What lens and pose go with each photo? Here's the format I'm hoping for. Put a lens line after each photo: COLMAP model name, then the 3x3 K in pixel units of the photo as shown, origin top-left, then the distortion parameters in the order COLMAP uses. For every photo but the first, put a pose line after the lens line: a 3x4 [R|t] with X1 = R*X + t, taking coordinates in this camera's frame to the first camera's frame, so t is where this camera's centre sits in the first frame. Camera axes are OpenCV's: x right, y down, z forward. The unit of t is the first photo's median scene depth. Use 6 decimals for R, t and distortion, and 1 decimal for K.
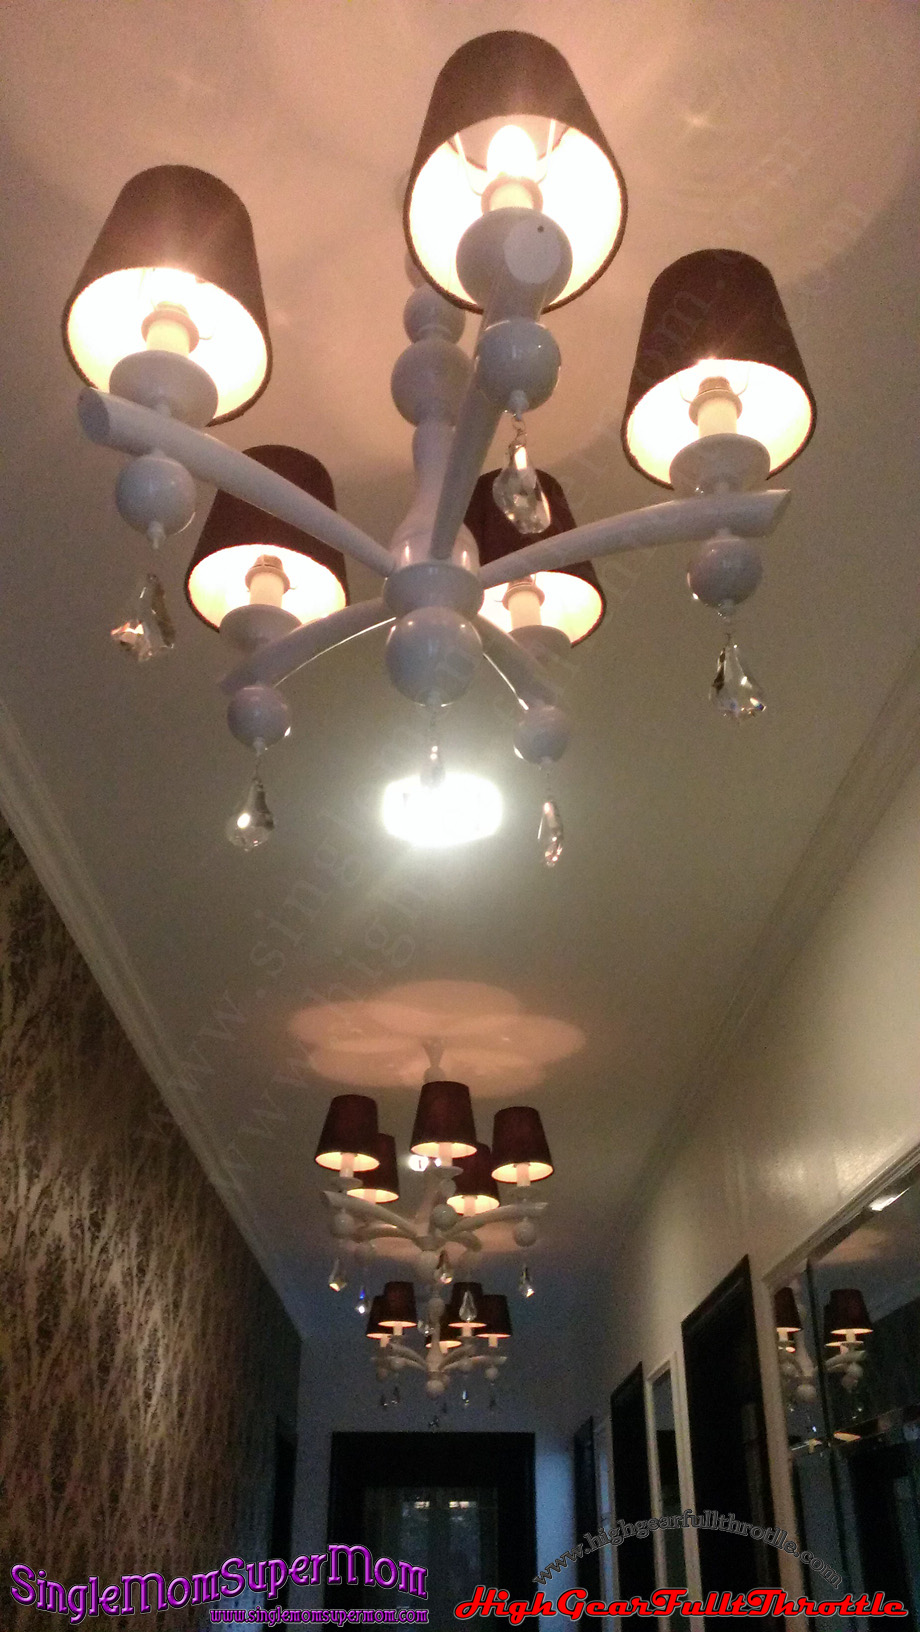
lens RADIAL K [[1371.1, 0, 489.8], [0, 1371.1, 815.1], [0, 0, 1]] dist [0.173047, -0.328433]
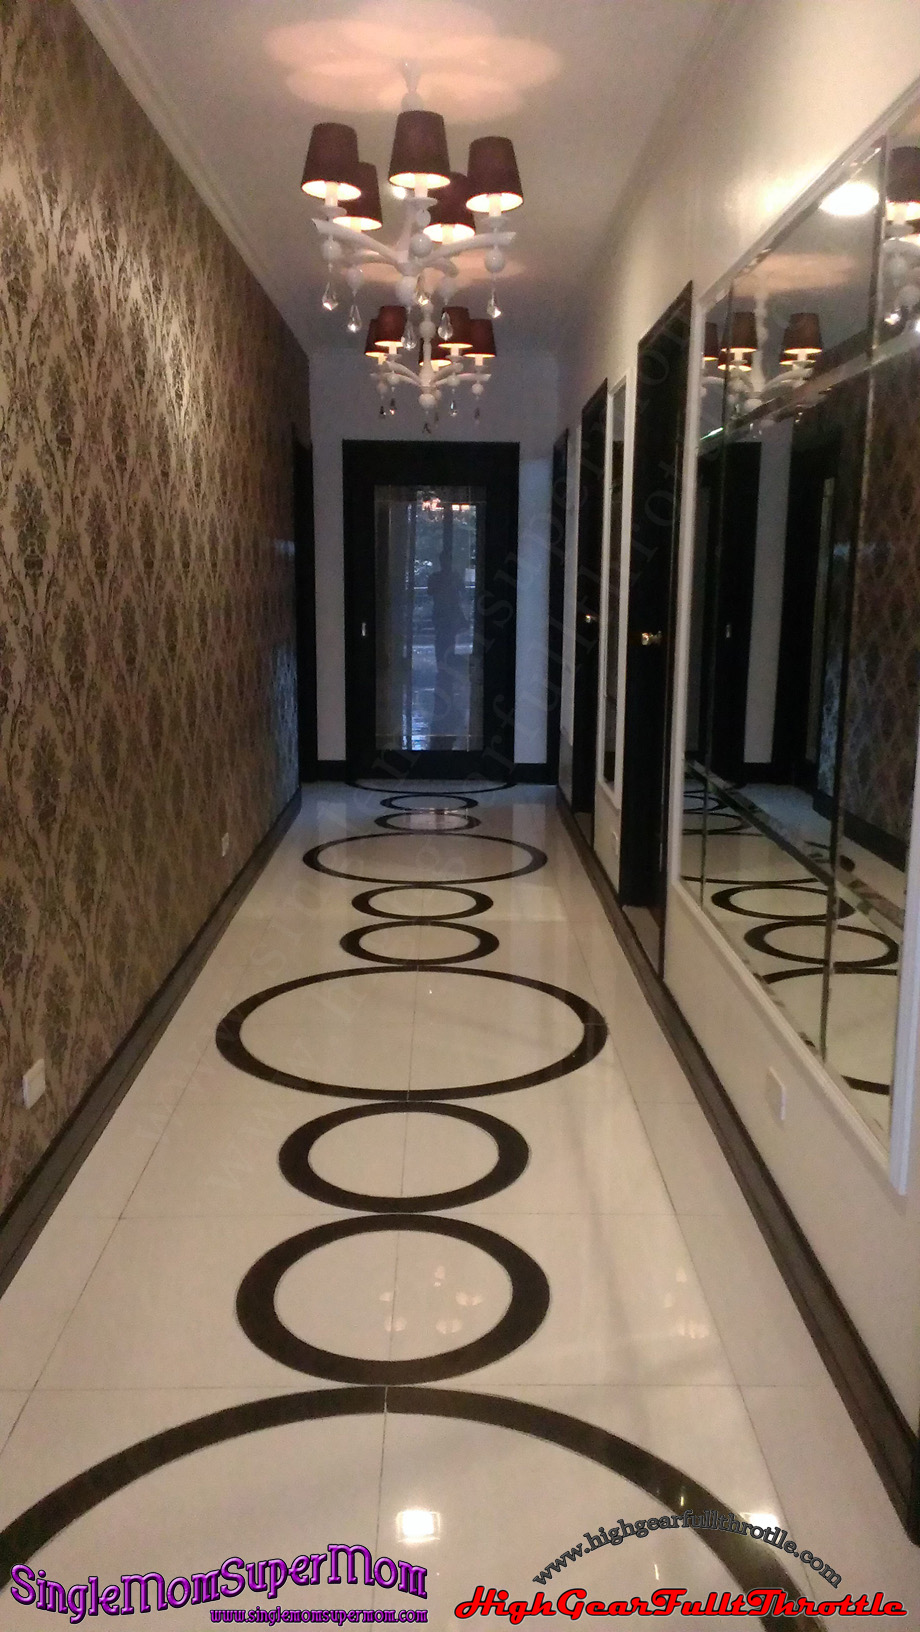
lens RADIAL K [[1371.1, 0, 489.8], [0, 1371.1, 815.1], [0, 0, 1]] dist [0.173047, -0.328433]
pose [[0.999951, 0.009663, -0.002185, 0.026041], [-0.006217, 0.783701, 0.621108, -0.045047], [0.007714, -0.621063, 0.783722, -0.148023]]
